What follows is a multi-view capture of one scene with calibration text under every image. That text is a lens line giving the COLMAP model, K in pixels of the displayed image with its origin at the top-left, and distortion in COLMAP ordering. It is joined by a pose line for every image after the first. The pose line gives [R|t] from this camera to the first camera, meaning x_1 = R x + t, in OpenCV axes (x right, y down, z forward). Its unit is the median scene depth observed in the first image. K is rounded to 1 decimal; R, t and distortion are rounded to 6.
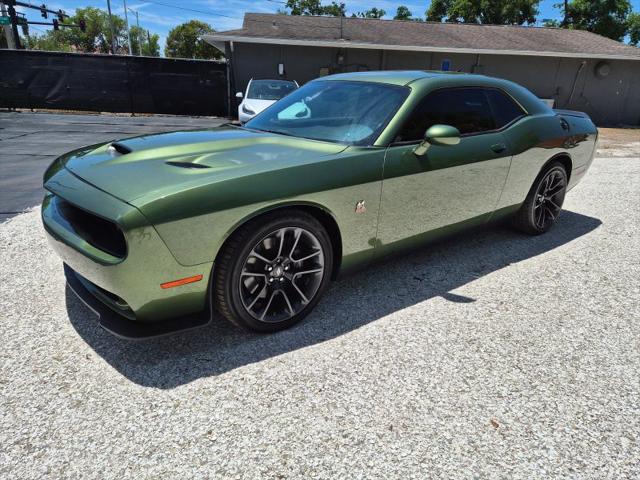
lens RADIAL K [[456.7, 0, 322.6], [0, 456.7, 241.7], [0, 0, 1]] dist [0.001116, -0.002190]
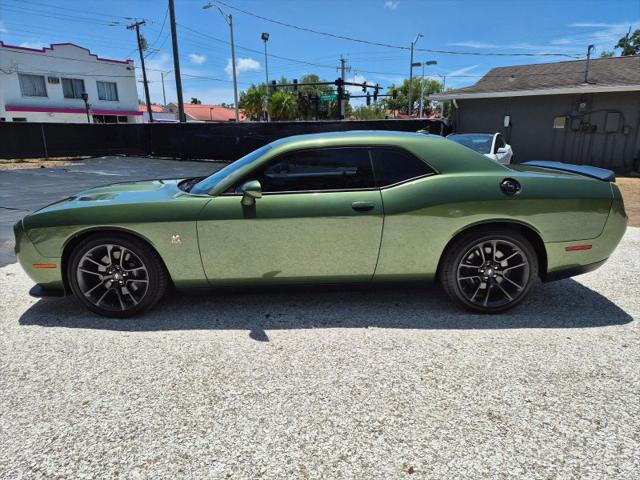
lens RADIAL K [[454.2, 0, 323.1], [0, 454.2, 249.2], [0, 0, 1]] dist [0.002722, -0.004237]
pose [[0.753991, 0.115080, -0.646725, 0.266227], [-0.174329, 0.984287, -0.028096, -0.018600], [0.633330, 0.133927, 0.762205, 0.061476]]
